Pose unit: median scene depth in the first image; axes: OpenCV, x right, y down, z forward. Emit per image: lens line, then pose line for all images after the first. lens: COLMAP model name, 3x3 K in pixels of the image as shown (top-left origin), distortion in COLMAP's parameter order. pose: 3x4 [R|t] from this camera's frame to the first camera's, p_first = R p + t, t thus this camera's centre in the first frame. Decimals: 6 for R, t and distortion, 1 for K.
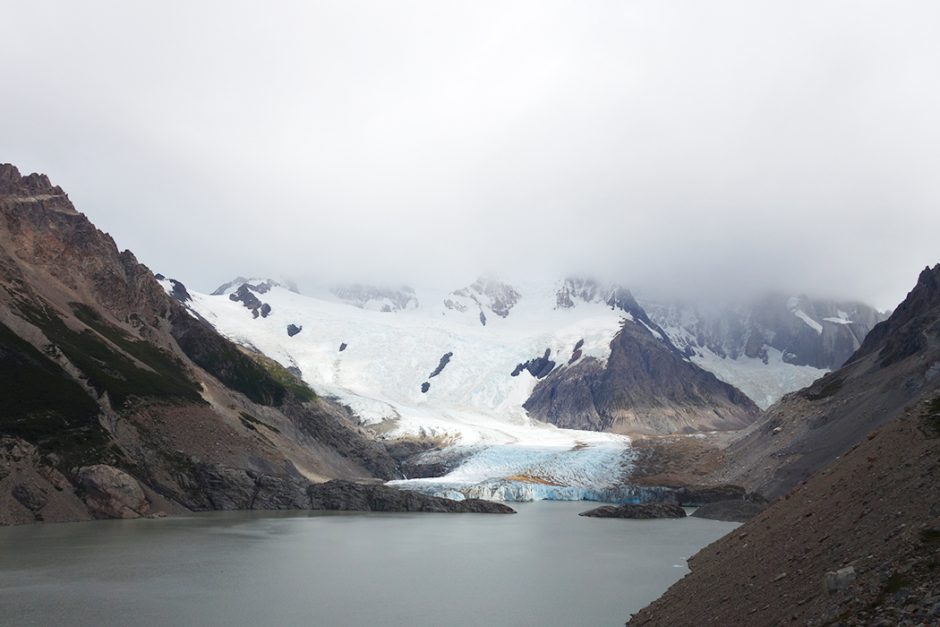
lens RADIAL K [[739.8, 0, 472.2], [0, 739.8, 317.2], [0, 0, 1]] dist [0.006337, -0.011607]
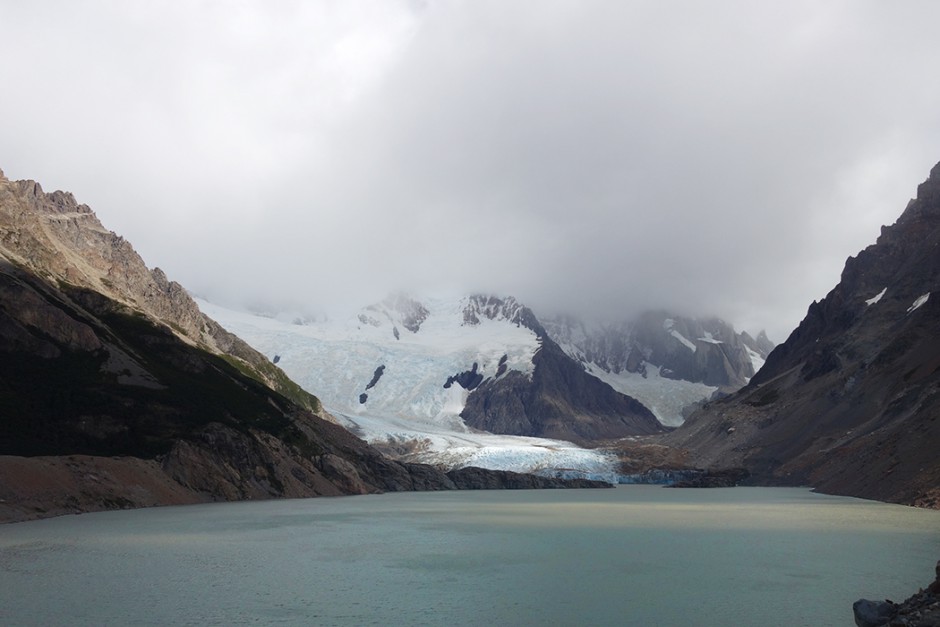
lens RADIAL K [[739.8, 0, 473.5], [0, 739.8, 317.0], [0, 0, 1]] dist [0.006337, -0.011607]
pose [[0.980653, 0.021291, 0.194593, -0.111063], [-0.017802, 0.999648, -0.019662, -0.003488], [-0.194944, 0.015818, 0.980687, -0.065599]]
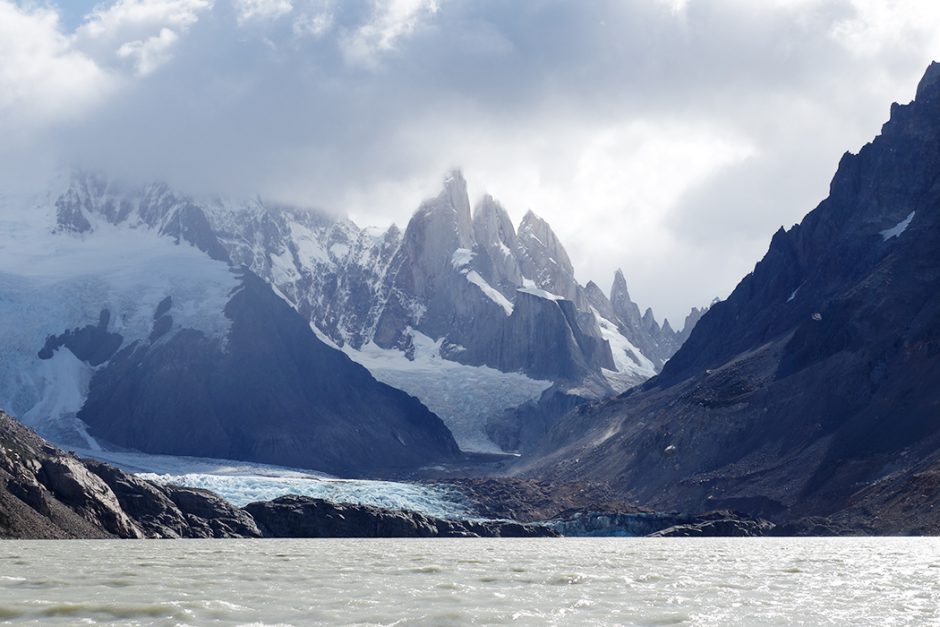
lens RADIAL K [[1485.0, 0, 468.7], [0, 1485.0, 316.8], [0, 0, 1]] dist [0.040572, 0.000000]
pose [[0.876036, 0.061141, 0.478355, -0.173684], [-0.079371, 0.996683, 0.017965, 0.007853], [-0.475670, -0.053706, 0.877983, -0.050049]]
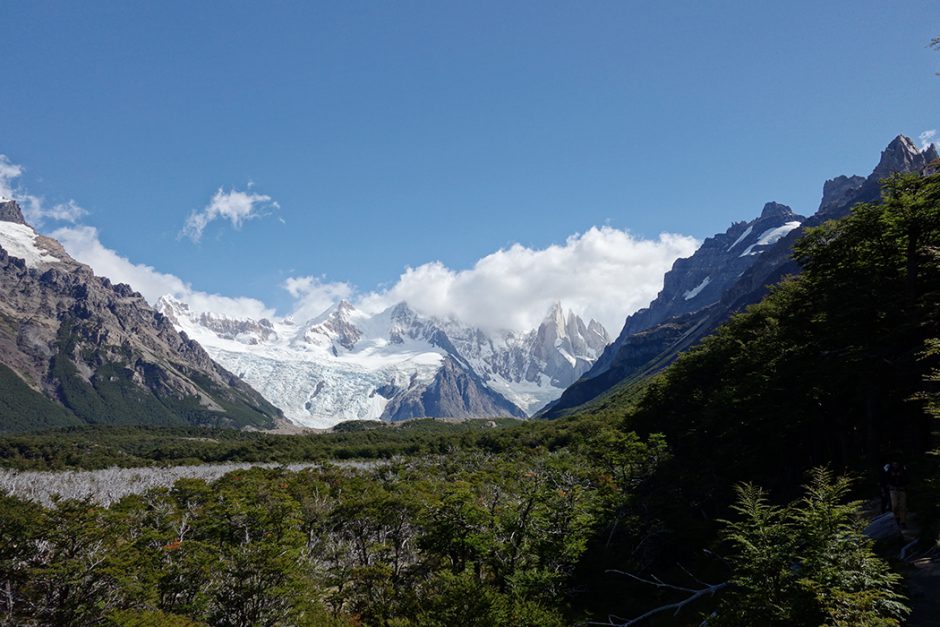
lens RADIAL K [[739.8, 0, 471.6], [0, 739.8, 322.2], [0, 0, 1]] dist [0.006337, -0.011607]
pose [[0.964405, 0.026601, 0.263087, -0.131653], [-0.023980, 0.999626, -0.013170, -0.051648], [-0.263339, 0.006392, 0.964682, -0.432151]]
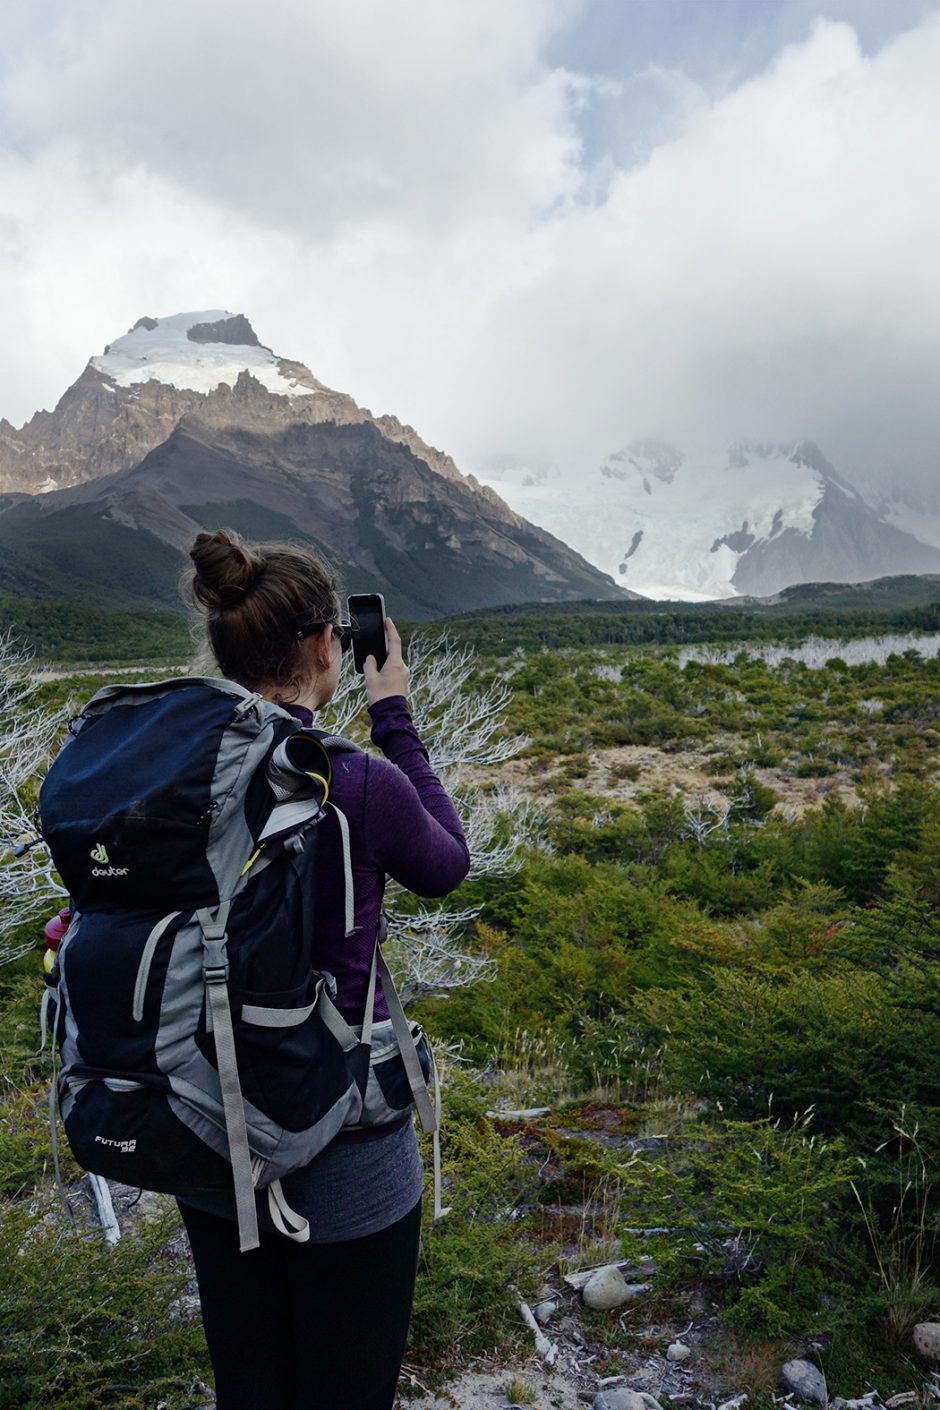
lens RADIAL K [[1109.7, 0, 471.8], [0, 1109.7, 699.7], [0, 0, 1]] dist [0.006337, -0.011607]
pose [[0.997608, -0.050756, -0.046918, -0.193929], [0.059594, 0.975481, 0.211864, -0.057634], [0.035014, -0.214153, 0.976172, -0.467412]]
